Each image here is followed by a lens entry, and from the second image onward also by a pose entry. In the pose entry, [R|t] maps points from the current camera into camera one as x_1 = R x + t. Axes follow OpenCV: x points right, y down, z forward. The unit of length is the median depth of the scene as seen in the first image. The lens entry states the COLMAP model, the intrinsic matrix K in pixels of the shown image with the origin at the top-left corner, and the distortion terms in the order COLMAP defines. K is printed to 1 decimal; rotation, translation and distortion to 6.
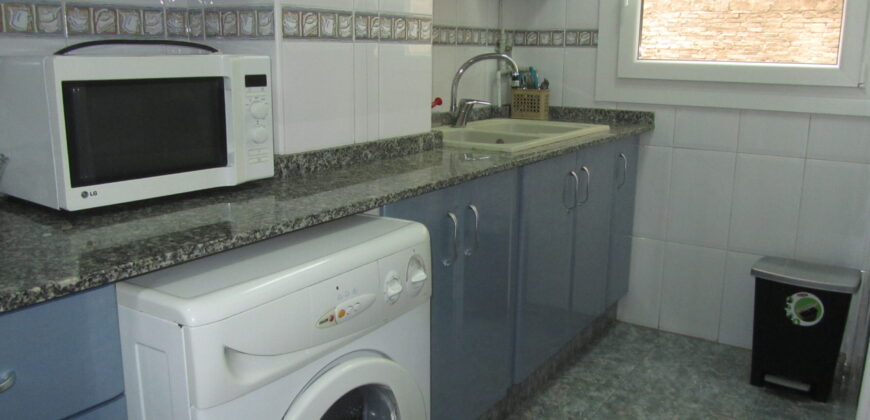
lens RADIAL K [[735.0, 0, 435.0], [0, 735.0, 210.0], [0, 0, 1]] dist [-0.057964, 0.096736]
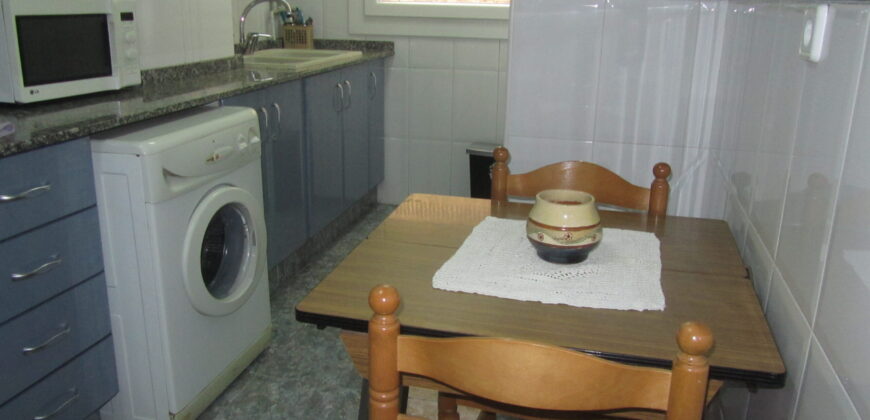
lens RADIAL K [[735.0, 0, 435.0], [0, 735.0, 210.0], [0, 0, 1]] dist [-0.057964, 0.096736]
pose [[0.943316, -0.089241, 0.319674, -0.115815], [0.064867, 0.994171, 0.086120, 0.085923], [-0.325496, -0.060502, 0.943606, -0.419291]]
